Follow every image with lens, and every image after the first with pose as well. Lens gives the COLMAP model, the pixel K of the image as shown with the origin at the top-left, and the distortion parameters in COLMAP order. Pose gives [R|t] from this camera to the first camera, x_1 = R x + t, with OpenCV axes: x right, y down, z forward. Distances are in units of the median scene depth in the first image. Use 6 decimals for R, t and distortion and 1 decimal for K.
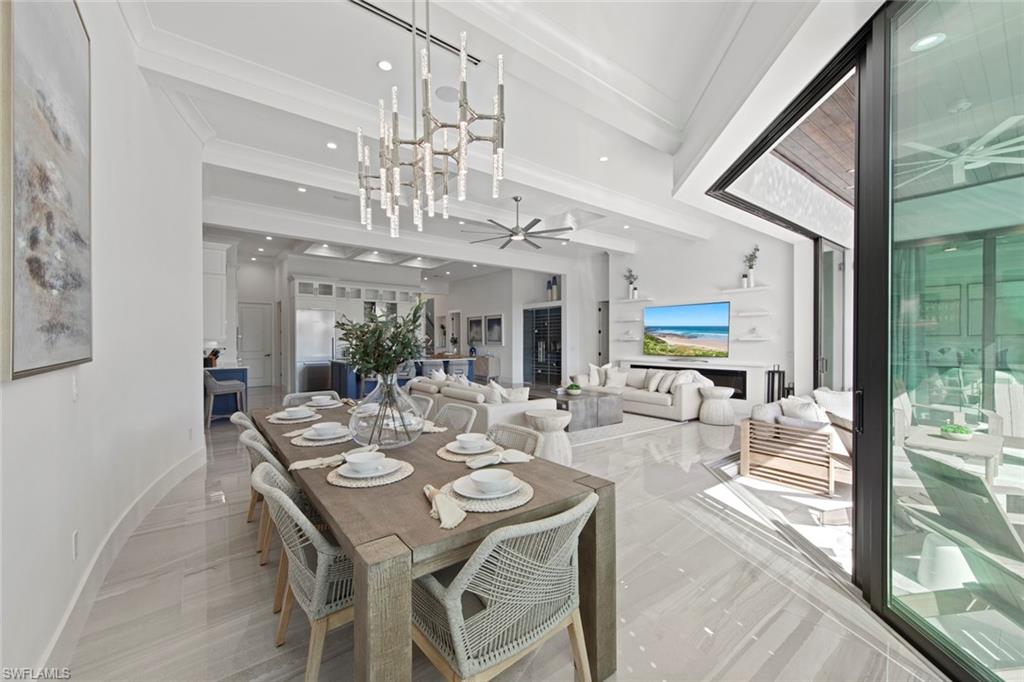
lens RADIAL K [[406.8, 0, 512.2], [0, 406.8, 346.1], [0, 0, 1]] dist [0.008847, -0.001136]
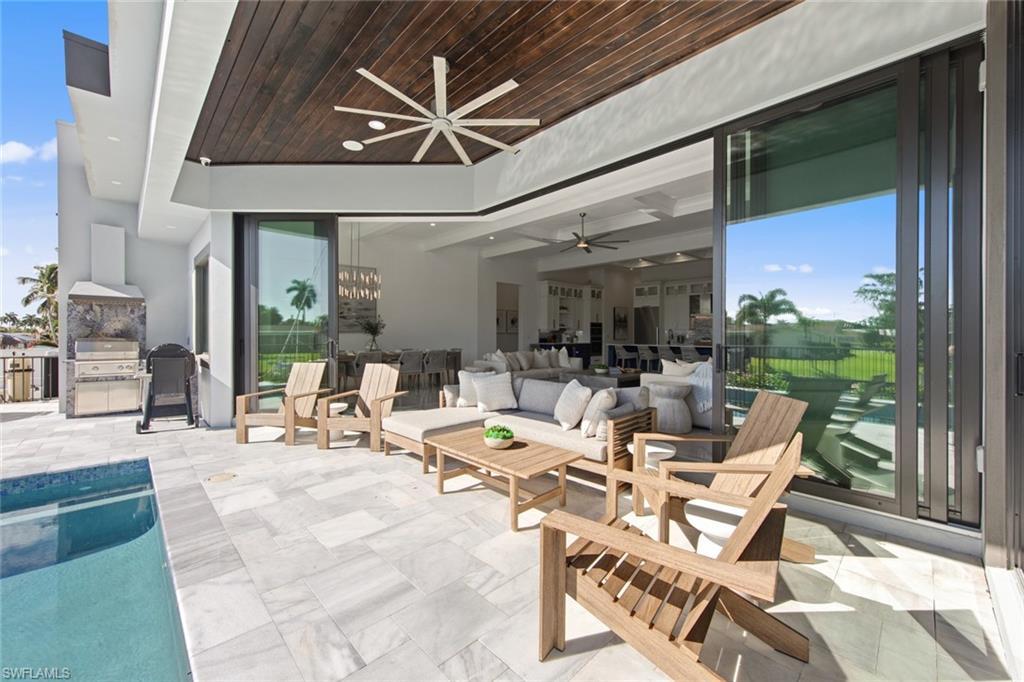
lens RADIAL K [[406.8, 0, 510.0], [0, 406.8, 333.6], [0, 0, 1]] dist [0.008847, -0.001136]
pose [[0.094744, -0.004774, -0.995490, 0.736788], [-0.015158, 0.999866, -0.006238, 0.012434], [0.995386, 0.015681, 0.094658, 0.388638]]
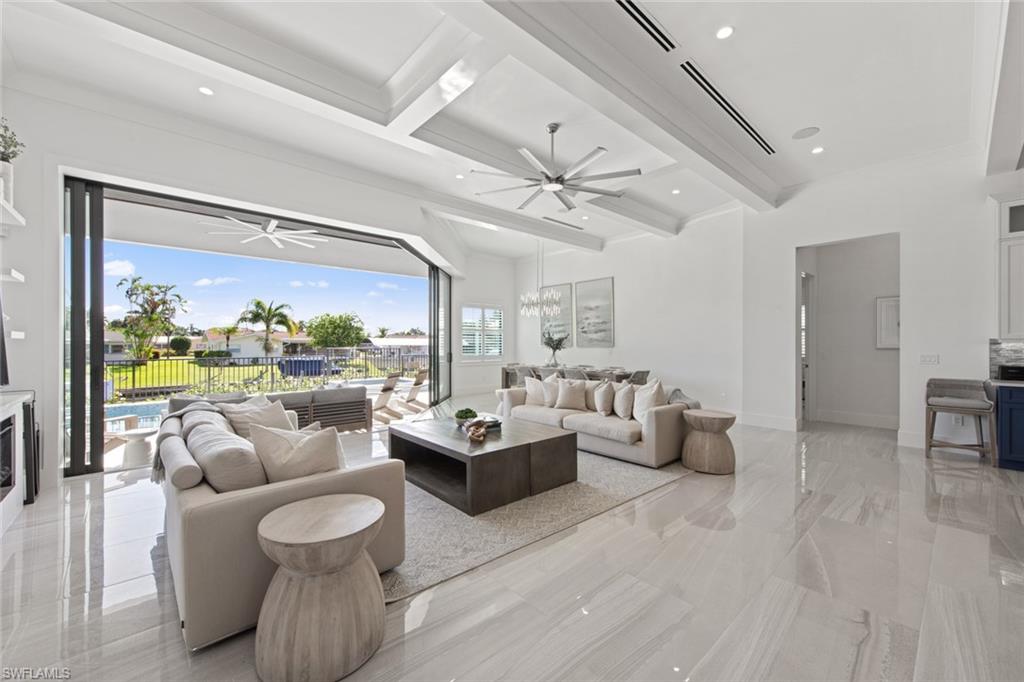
lens RADIAL K [[406.8, 0, 516.5], [0, 406.8, 342.5], [0, 0, 1]] dist [0.008847, -0.001136]
pose [[-0.996741, 0.000063, -0.080667, 0.074279], [-0.001038, 0.999907, 0.013608, -0.010978], [0.080661, 0.013647, -0.996648, 0.967378]]
